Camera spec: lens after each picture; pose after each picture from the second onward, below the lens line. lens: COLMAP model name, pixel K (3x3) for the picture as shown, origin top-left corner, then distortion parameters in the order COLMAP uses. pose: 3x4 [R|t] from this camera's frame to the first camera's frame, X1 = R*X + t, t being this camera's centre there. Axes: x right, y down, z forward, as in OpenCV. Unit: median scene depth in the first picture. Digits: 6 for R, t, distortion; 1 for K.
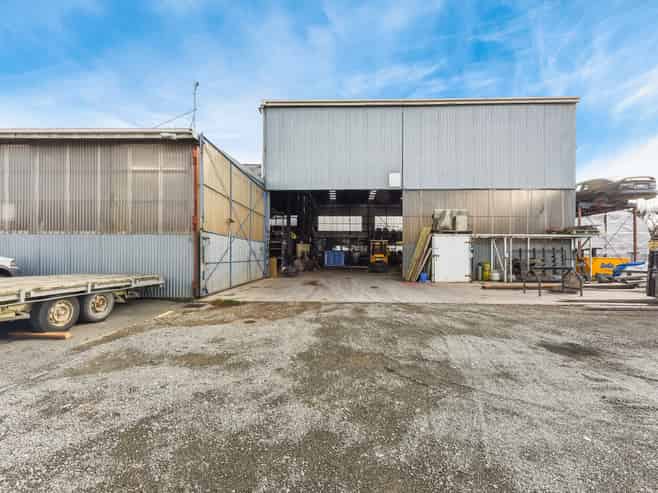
lens RADIAL K [[267.7, 0, 329.1], [0, 267.7, 257.4], [0, 0, 1]] dist [-0.000781, -0.000135]
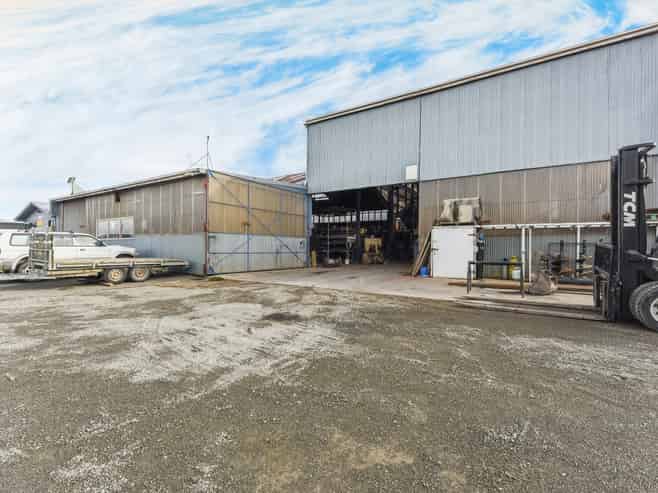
lens RADIAL K [[270.4, 0, 327.9], [0, 270.4, 249.9], [0, 0, 1]] dist [0.000370, -0.000069]
pose [[0.880295, 0.006376, -0.474384, 0.521208], [-0.009186, 0.999951, -0.003606, 0.002545], [0.474338, 0.007532, 0.880311, -0.026082]]
